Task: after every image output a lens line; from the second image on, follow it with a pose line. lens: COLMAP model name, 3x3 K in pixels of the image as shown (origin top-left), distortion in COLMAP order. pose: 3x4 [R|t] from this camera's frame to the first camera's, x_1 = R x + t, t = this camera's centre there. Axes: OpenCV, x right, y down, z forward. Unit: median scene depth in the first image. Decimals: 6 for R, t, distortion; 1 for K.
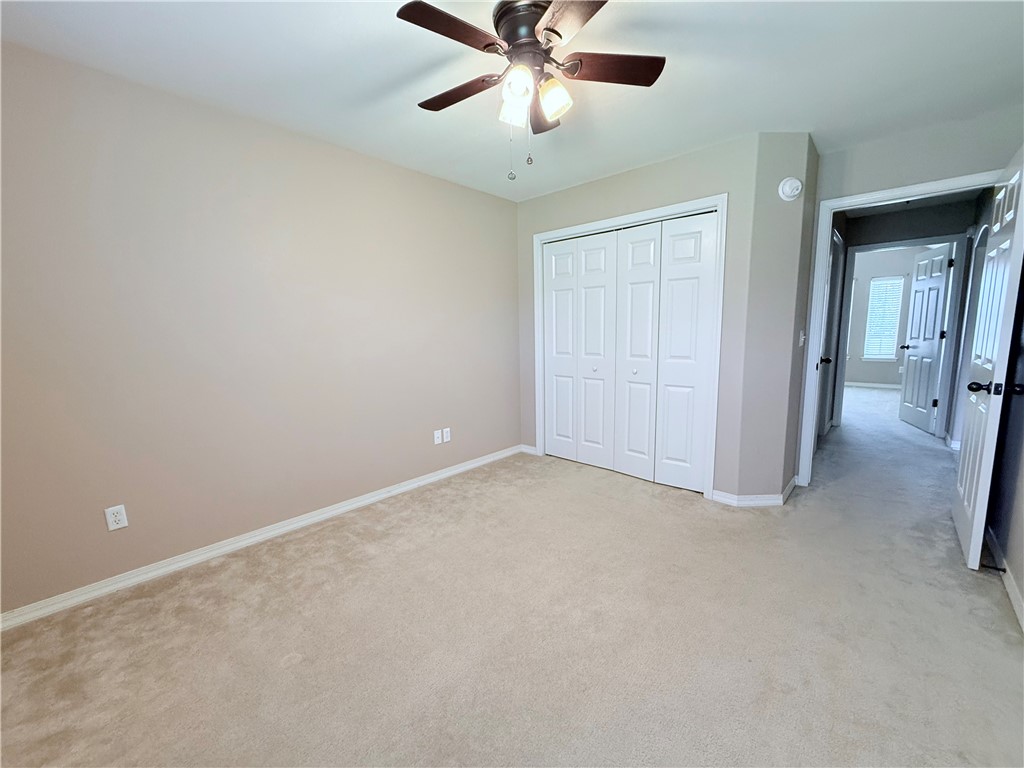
lens RADIAL K [[413.9, 0, 514.8], [0, 413.9, 376.9], [0, 0, 1]] dist [0.001735, 0.000068]
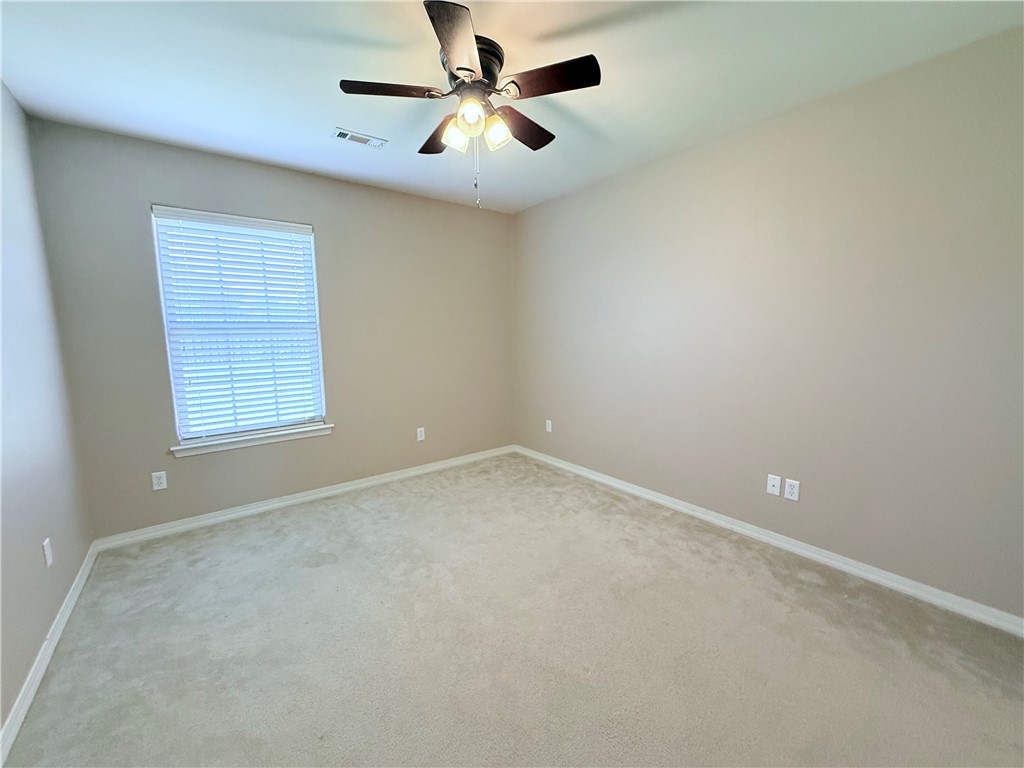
lens RADIAL K [[413.9, 0, 516.8], [0, 413.9, 388.1], [0, 0, 1]] dist [0.001735, 0.000068]
pose [[-0.166476, 0.152198, -0.974229, 0.735497], [-0.106217, 0.979499, 0.171172, -0.119818], [0.980308, 0.131975, -0.146897, 0.882578]]
